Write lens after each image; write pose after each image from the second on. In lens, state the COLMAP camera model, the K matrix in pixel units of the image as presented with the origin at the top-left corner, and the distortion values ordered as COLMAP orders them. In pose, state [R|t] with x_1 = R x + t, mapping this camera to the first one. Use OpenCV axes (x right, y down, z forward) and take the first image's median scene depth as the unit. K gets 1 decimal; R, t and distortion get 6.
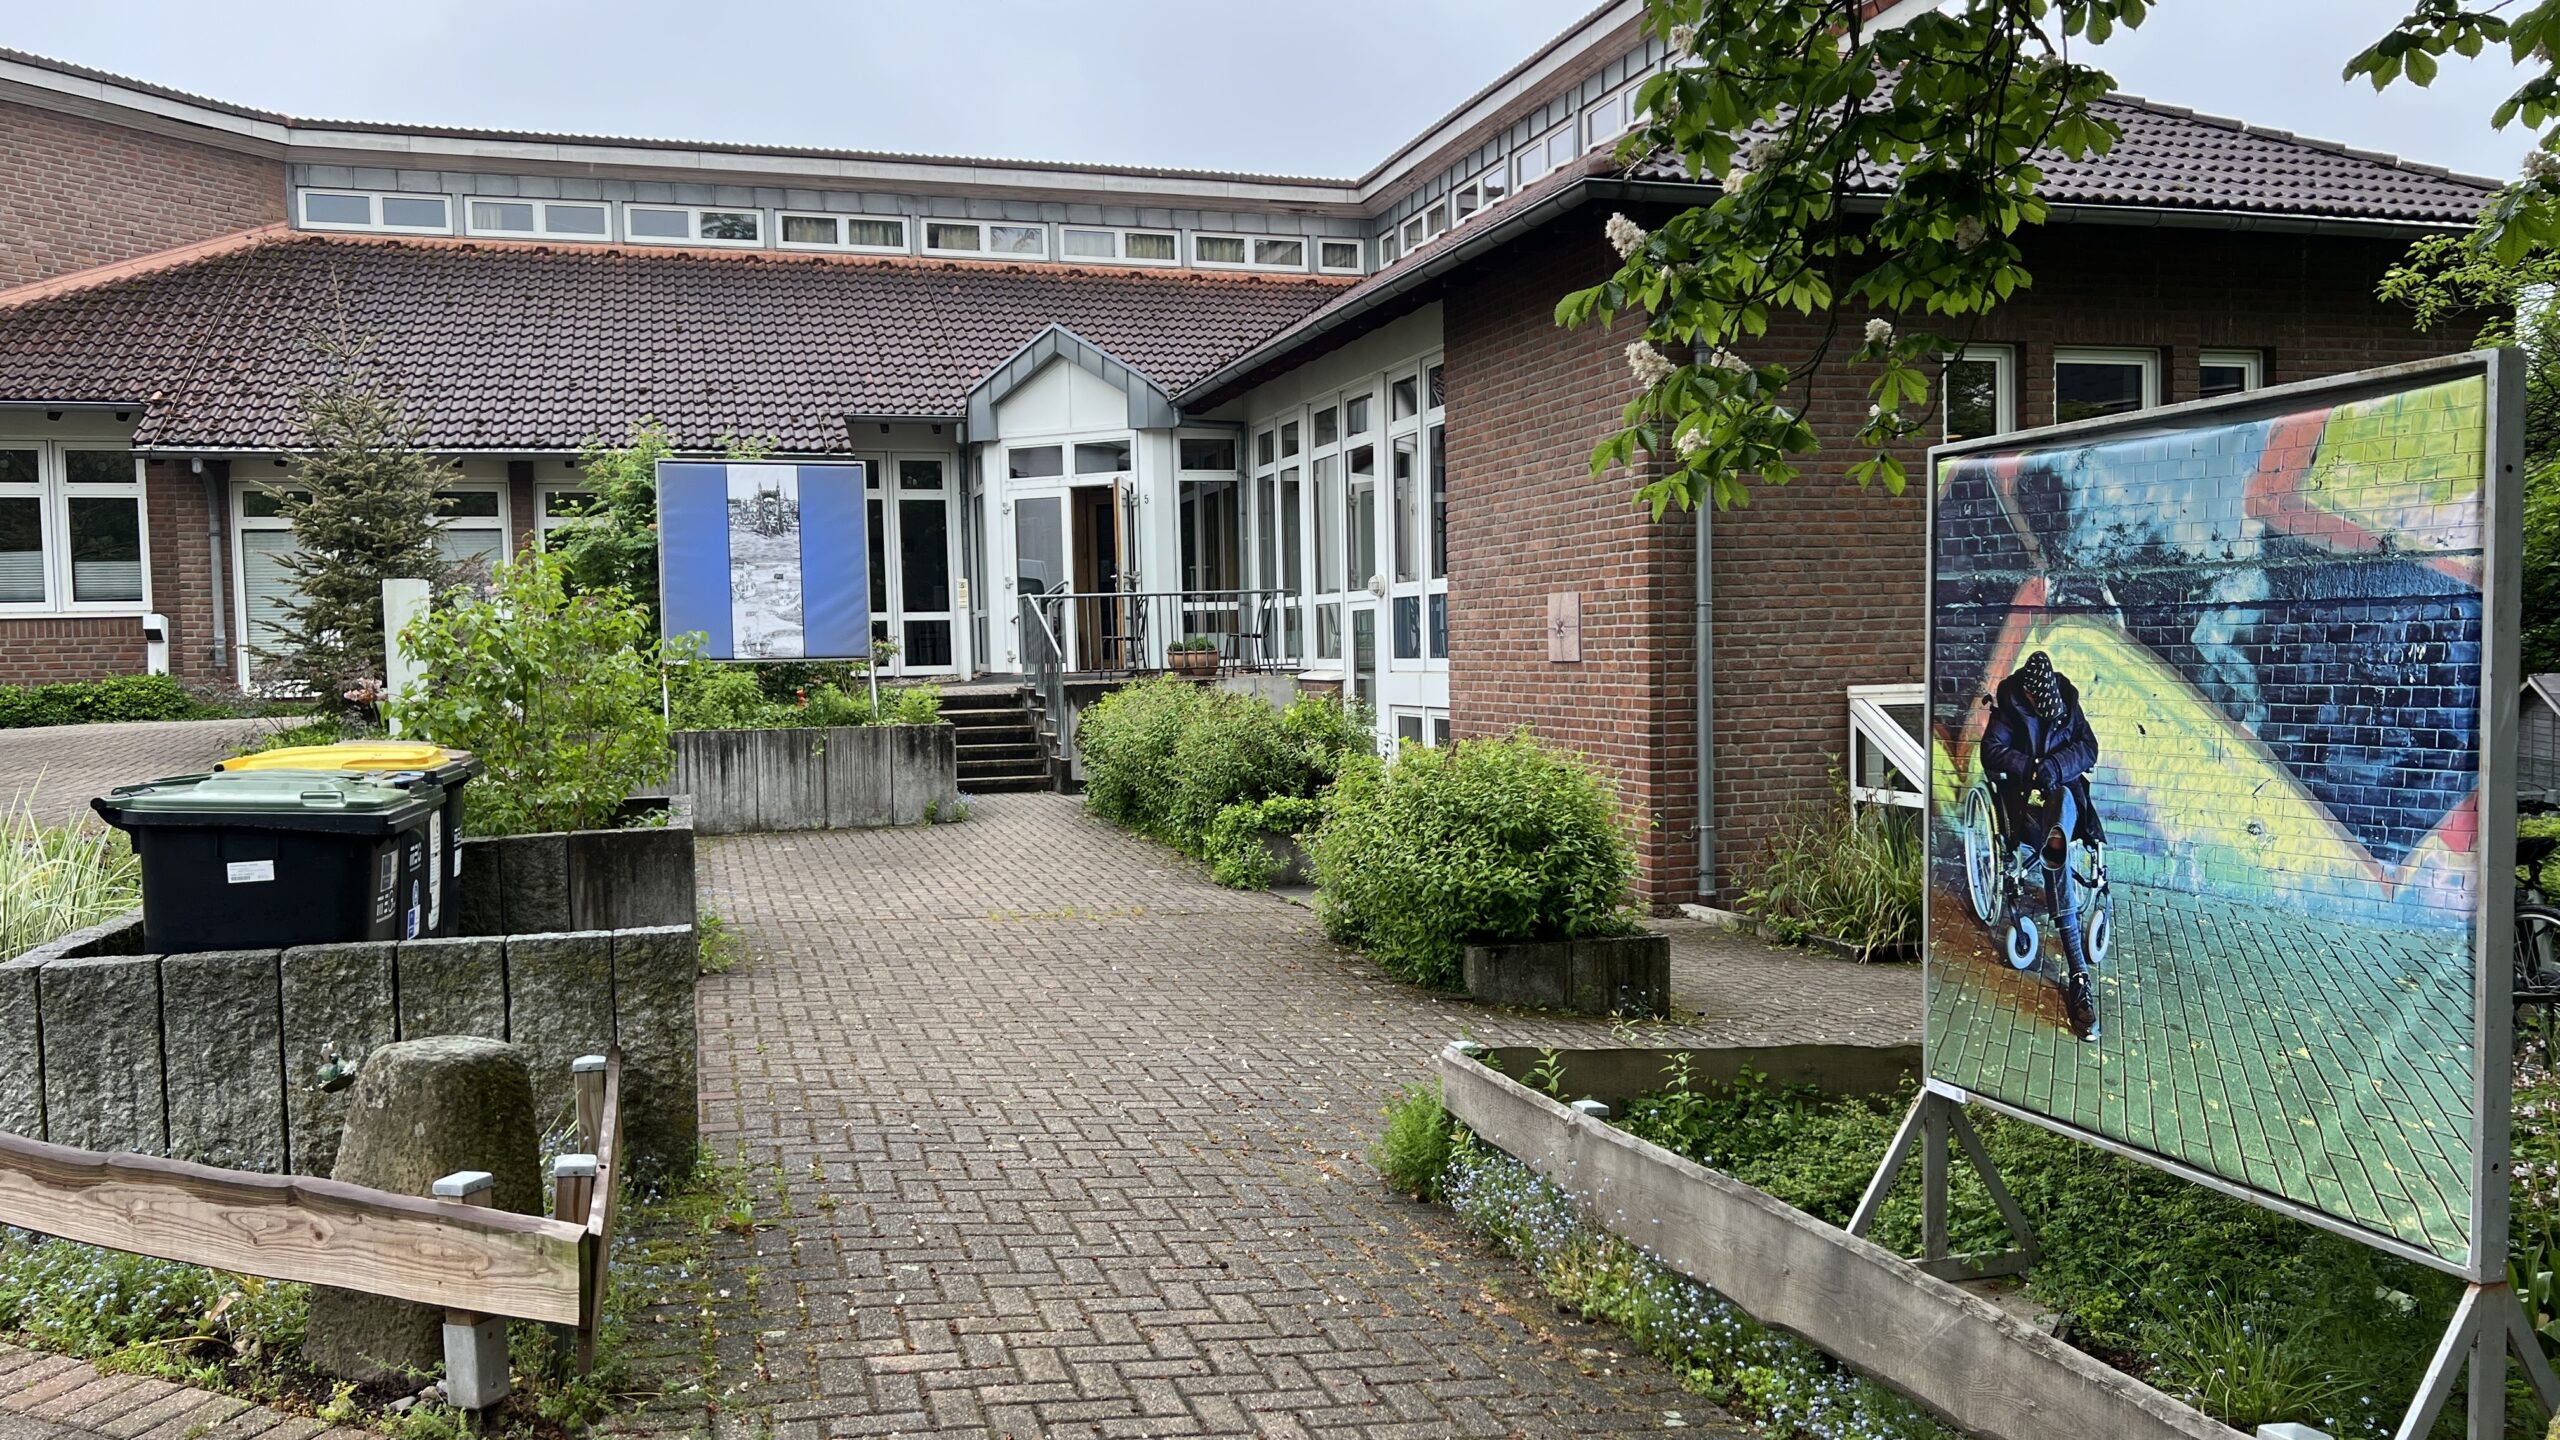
lens RADIAL K [[1925.8, 0, 1268.8], [0, 1925.8, 767.9], [0, 0, 1]] dist [0.074513, -0.001239]
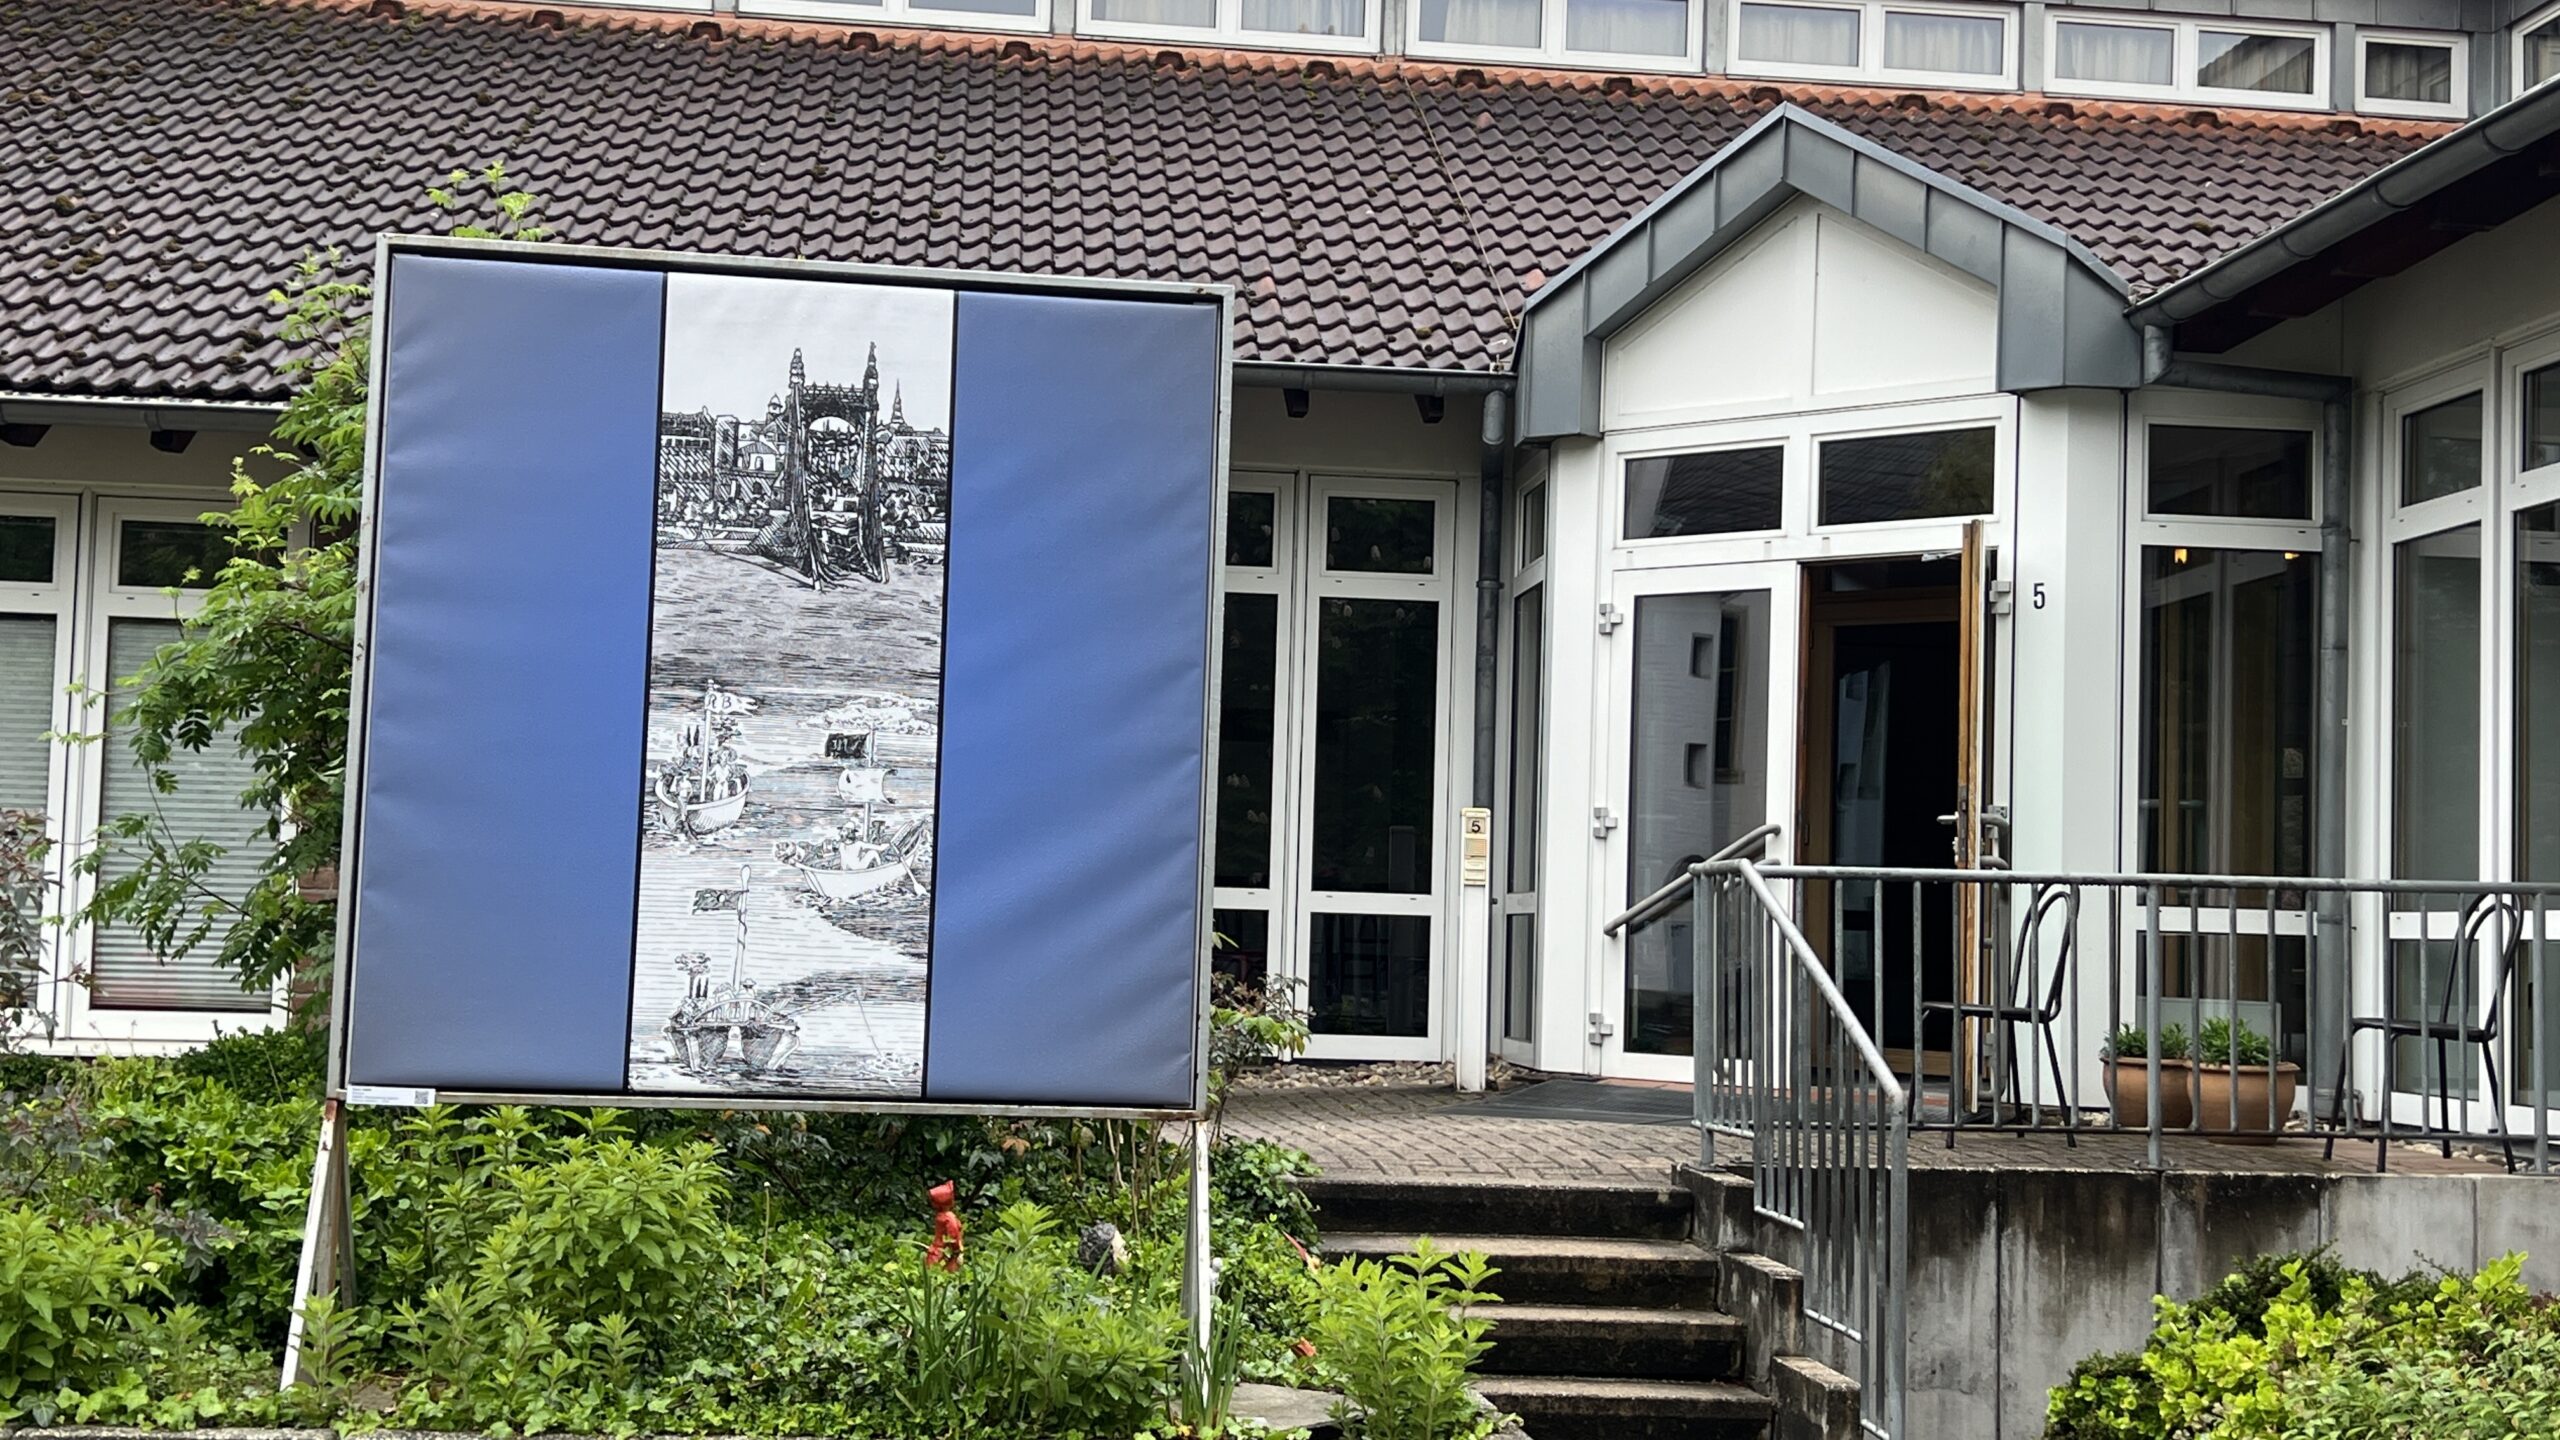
lens RADIAL K [[3152.2, 0, 1284.5], [0, 3152.2, 732.1], [0, 0, 1]] dist [0.024348, 0.000000]
pose [[0.981352, 0.039566, -0.188102, -0.085350], [-0.063495, 0.990381, -0.122942, -0.037729], [0.181429, 0.132593, 0.974424, 0.422249]]
